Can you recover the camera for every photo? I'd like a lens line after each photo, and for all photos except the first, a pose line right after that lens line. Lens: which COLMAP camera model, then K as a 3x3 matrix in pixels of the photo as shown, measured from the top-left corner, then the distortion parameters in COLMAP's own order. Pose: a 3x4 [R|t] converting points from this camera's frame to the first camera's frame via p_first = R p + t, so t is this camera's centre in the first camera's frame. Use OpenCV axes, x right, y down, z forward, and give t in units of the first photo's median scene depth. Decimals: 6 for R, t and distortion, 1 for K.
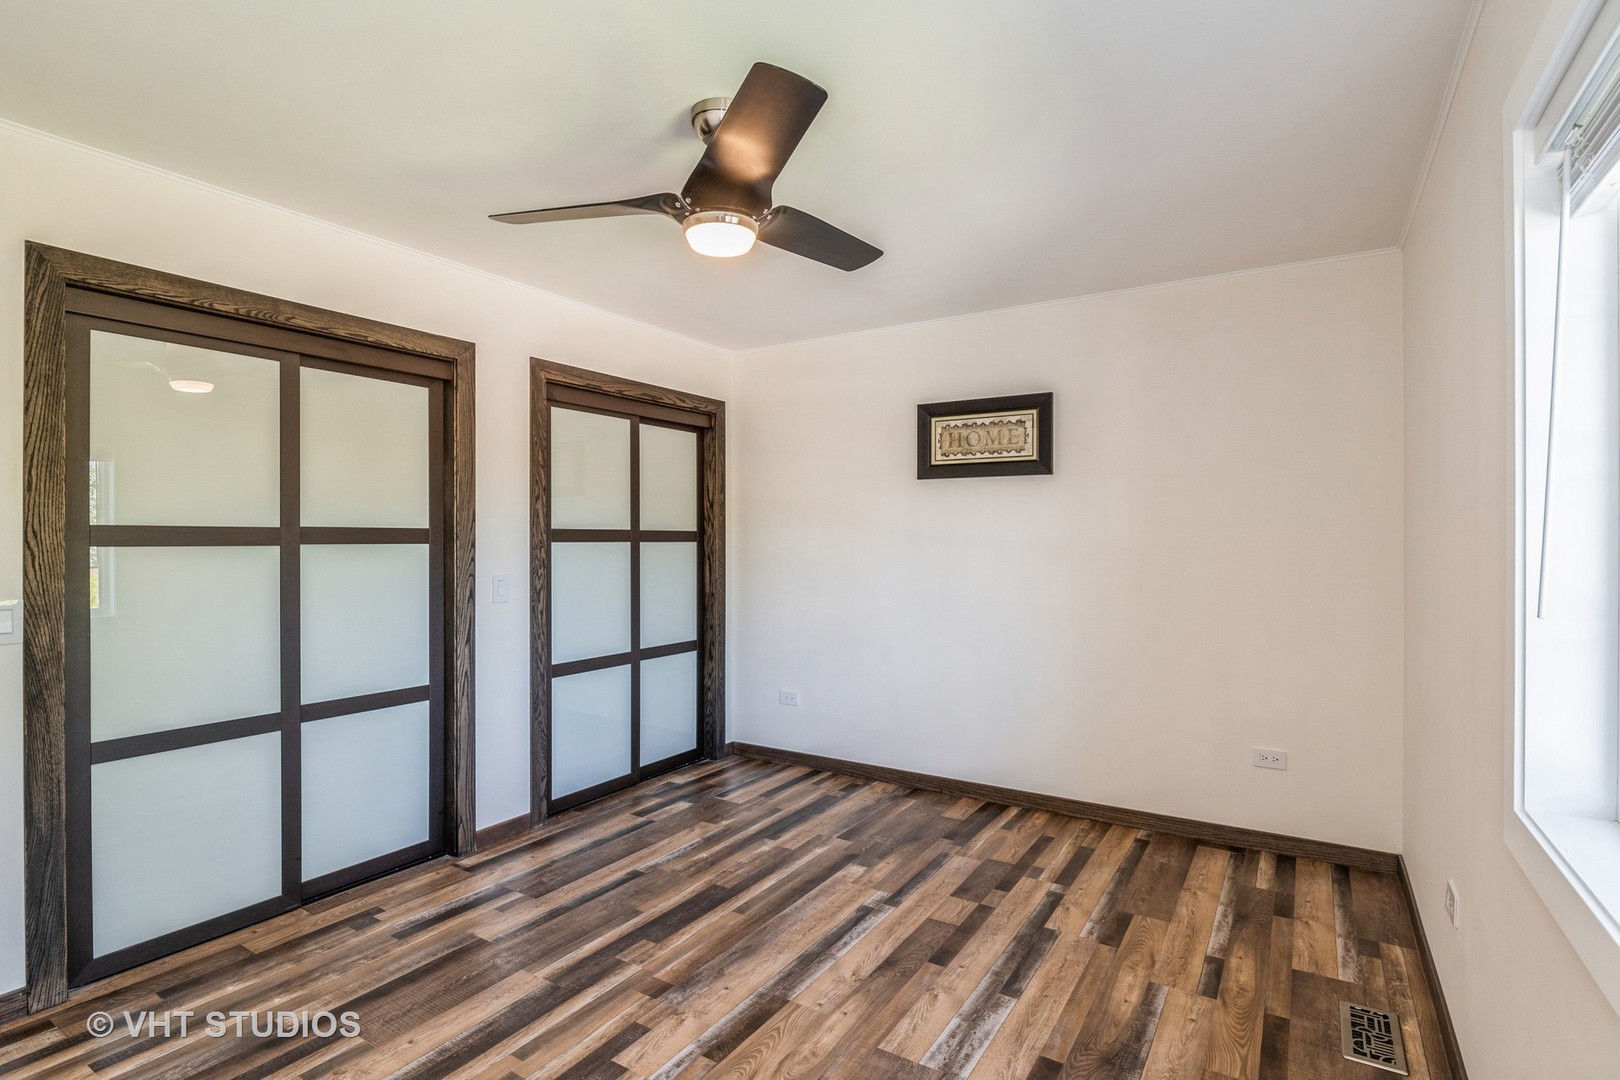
lens RADIAL K [[793.3, 0, 807.9], [0, 793.3, 537.5], [0, 0, 1]] dist [-0.010340, -0.001180]
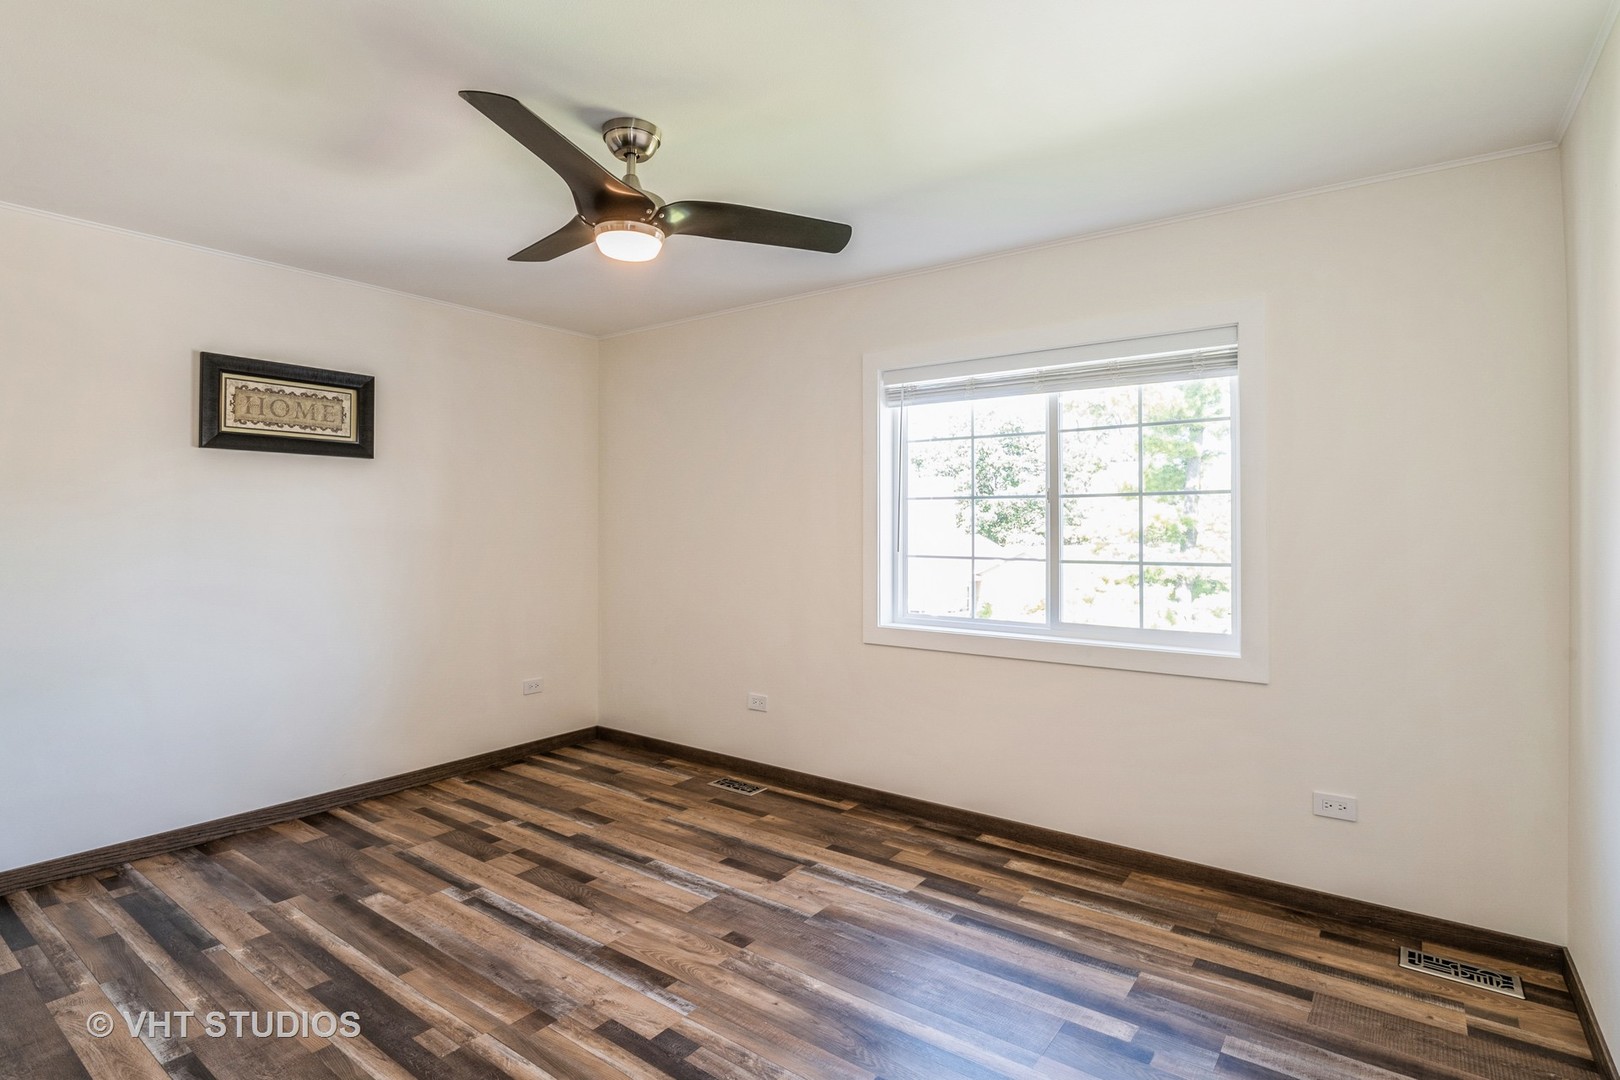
lens RADIAL K [[793.3, 0, 816.7], [0, 793.3, 525.4], [0, 0, 1]] dist [-0.010340, -0.001180]
pose [[0.069638, -0.001879, 0.997571, -0.717788], [-0.000989, 0.999998, 0.001953, 0.001659], [-0.997572, -0.001122, 0.069636, 0.415544]]
